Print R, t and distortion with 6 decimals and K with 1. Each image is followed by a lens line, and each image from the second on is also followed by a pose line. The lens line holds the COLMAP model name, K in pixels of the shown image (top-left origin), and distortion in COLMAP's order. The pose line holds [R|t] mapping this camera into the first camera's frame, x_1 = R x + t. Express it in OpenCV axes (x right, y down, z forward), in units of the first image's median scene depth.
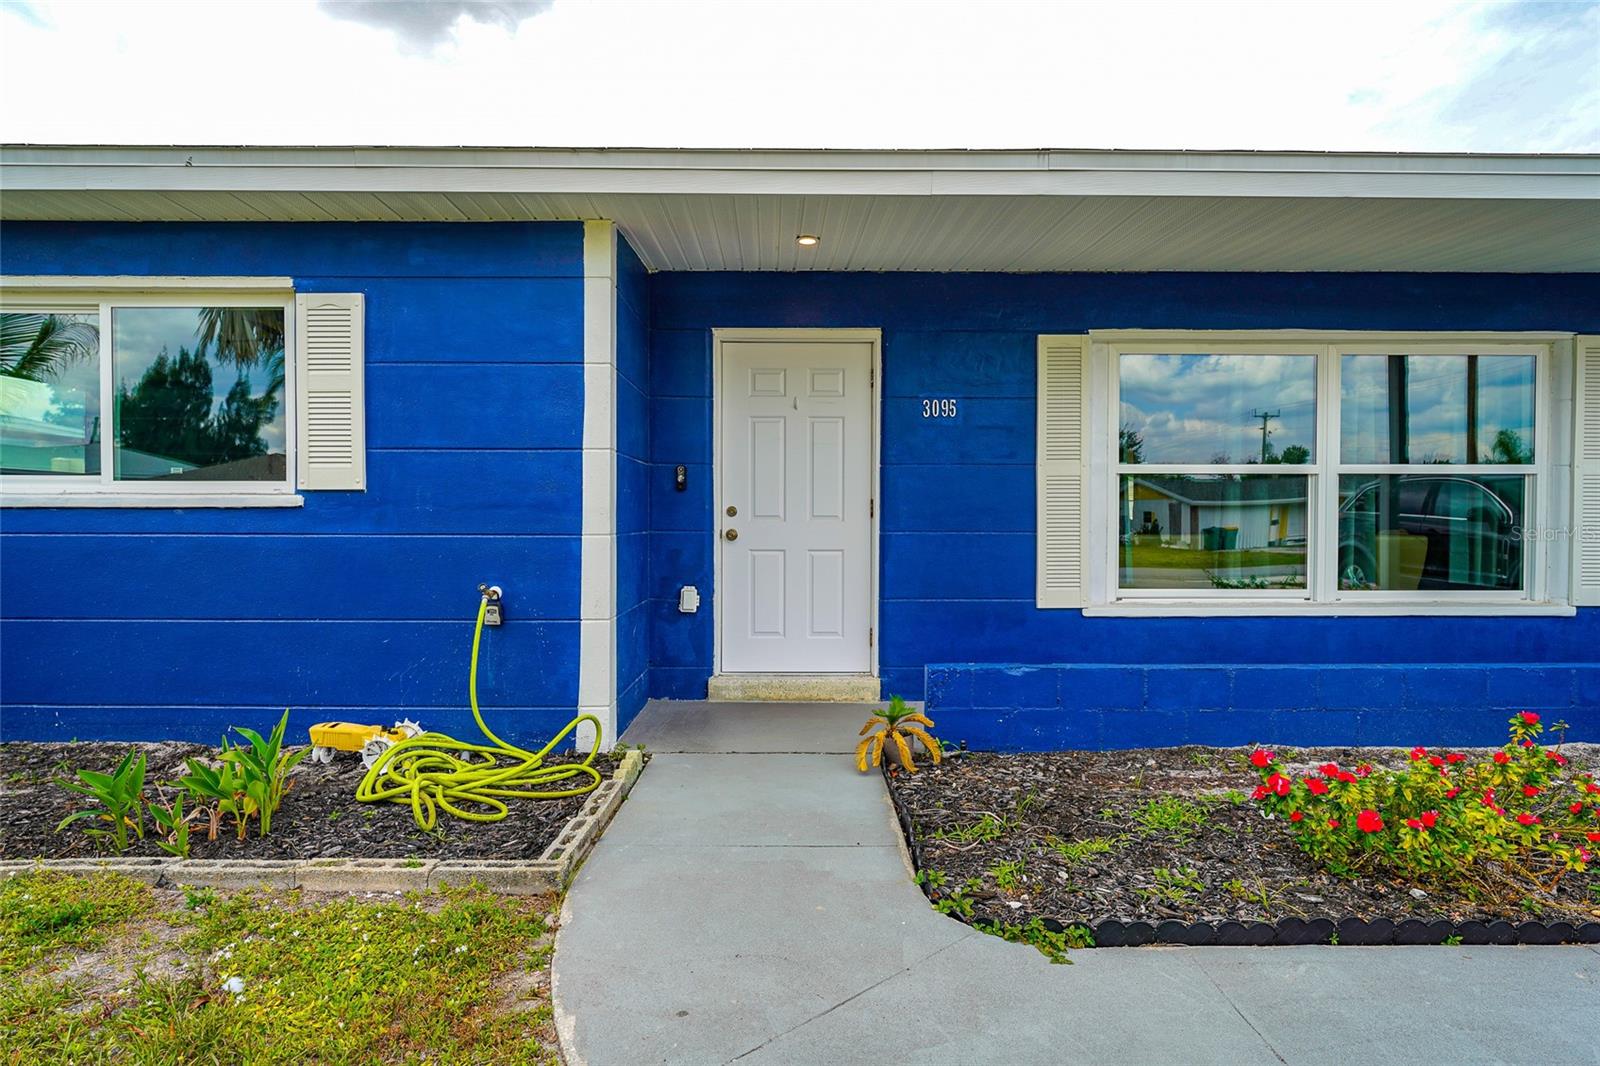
lens RADIAL K [[789.5, 0, 800.0], [0, 789.5, 533.0], [0, 0, 1]] dist [-0.002378, -0.000196]
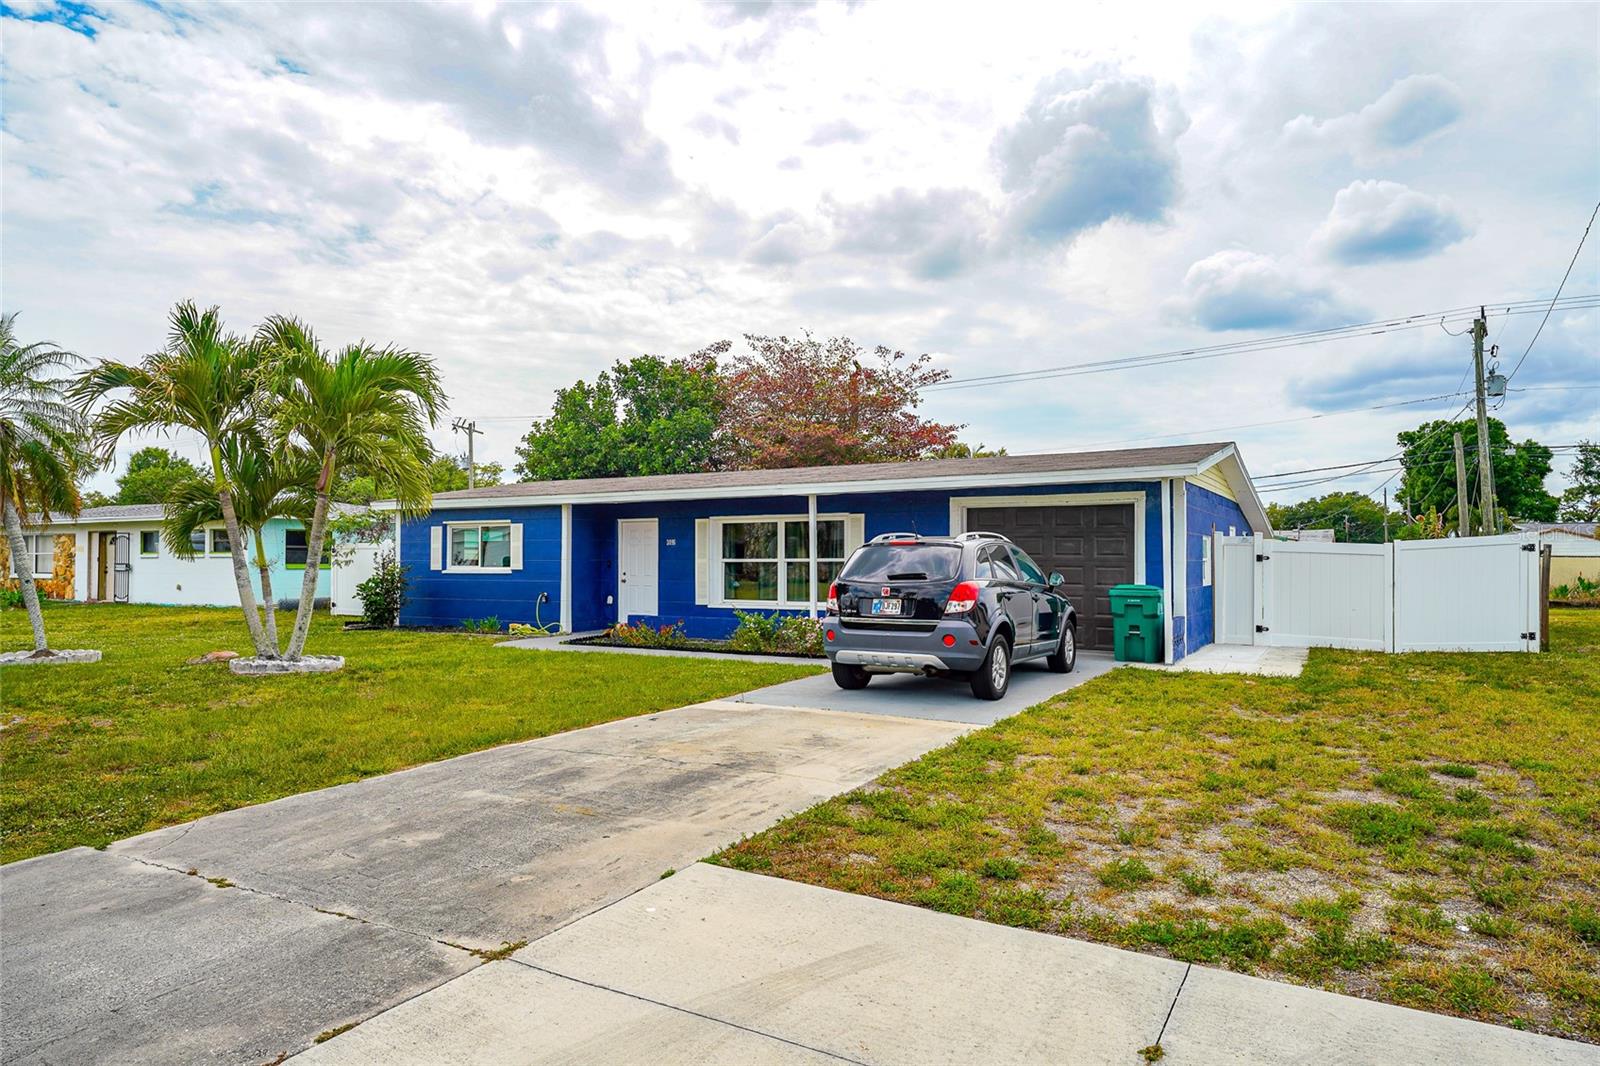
lens RADIAL K [[974.6, 0, 800.0], [0, 974.6, 533.0], [0, 0, 1]] dist [0.001504, 0.000146]
pose [[0.870703, -0.013254, -0.491631, 2.581556], [-0.010400, 0.998917, -0.045350, -0.020406], [0.491700, 0.044600, 0.869622, -2.195786]]
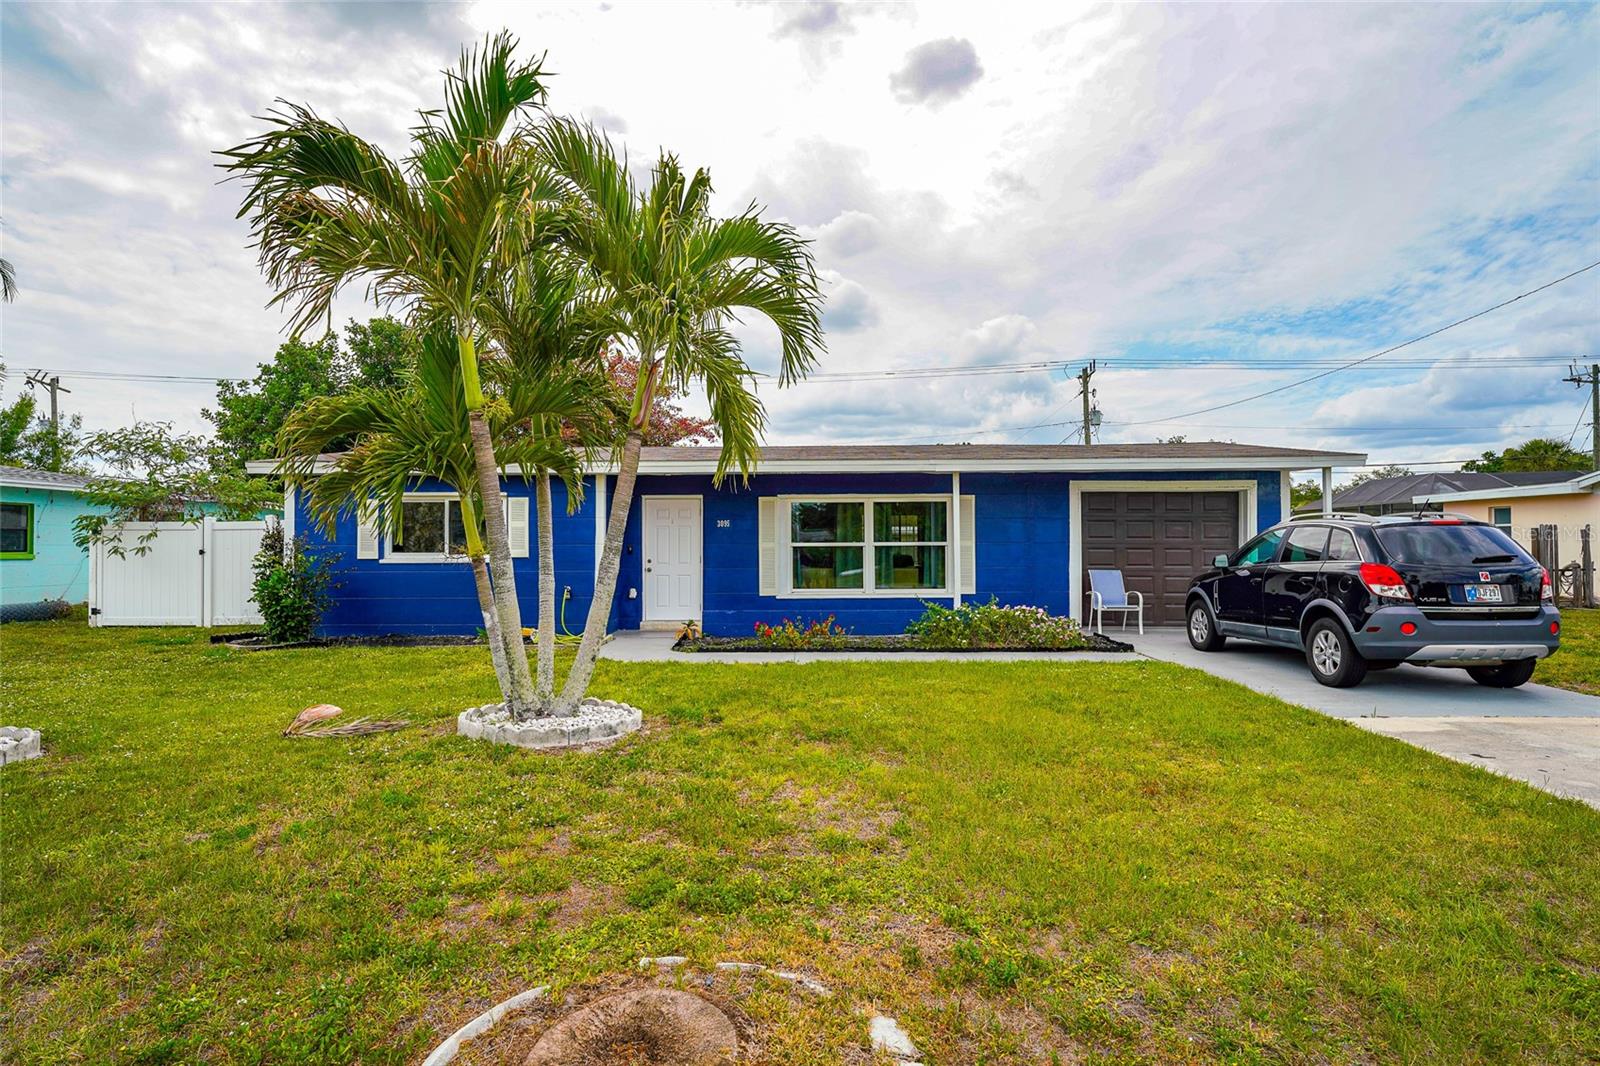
lens RADIAL K [[829.8, 0, 799.0], [0, 829.8, 556.5], [0, 0, 1]] dist [0.015985, -0.000144]
pose [[0.999859, -0.001746, -0.016676, 0.486165], [0.001589, 0.999954, -0.009419, -0.015543], [0.016692, 0.009391, 0.999817, -1.883674]]
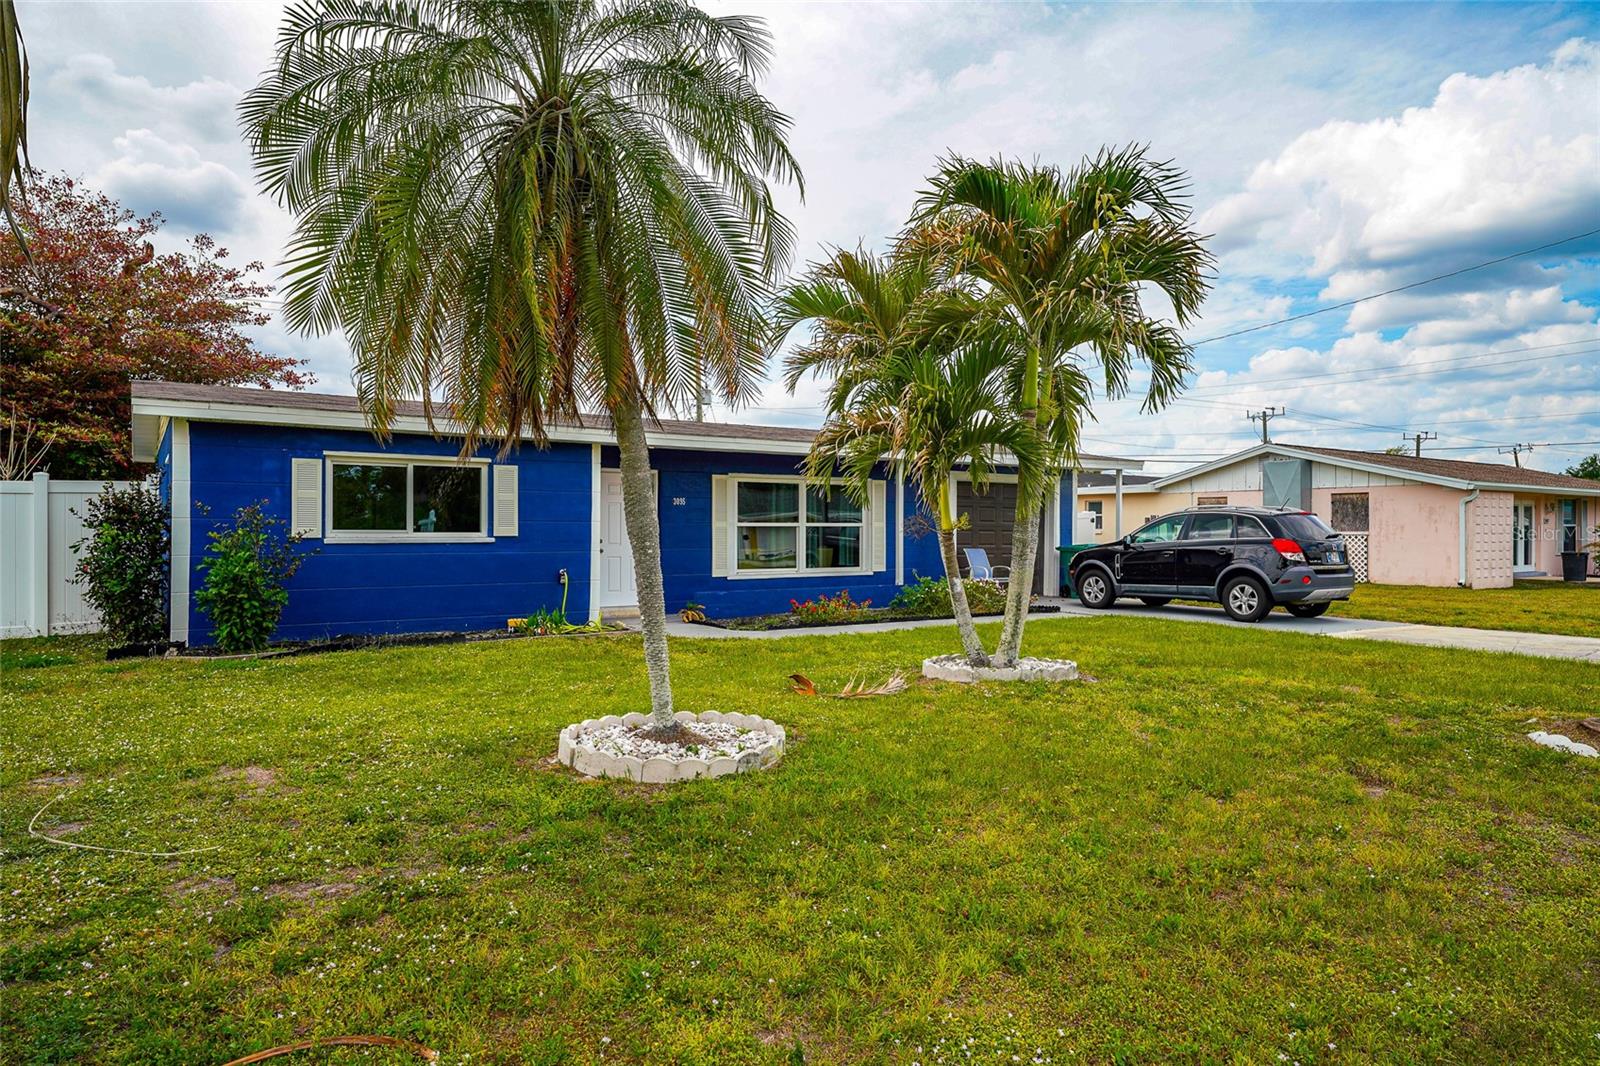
lens RADIAL K [[984.0, 0, 800.0], [0, 984.0, 533.0], [0, 0, 1]] dist [-0.001939, -0.000419]
pose [[0.825595, 0.001735, 0.564261, -1.315140], [0.007690, 0.999868, -0.014326, -0.004686], [-0.564211, 0.016166, 0.825472, -1.886382]]
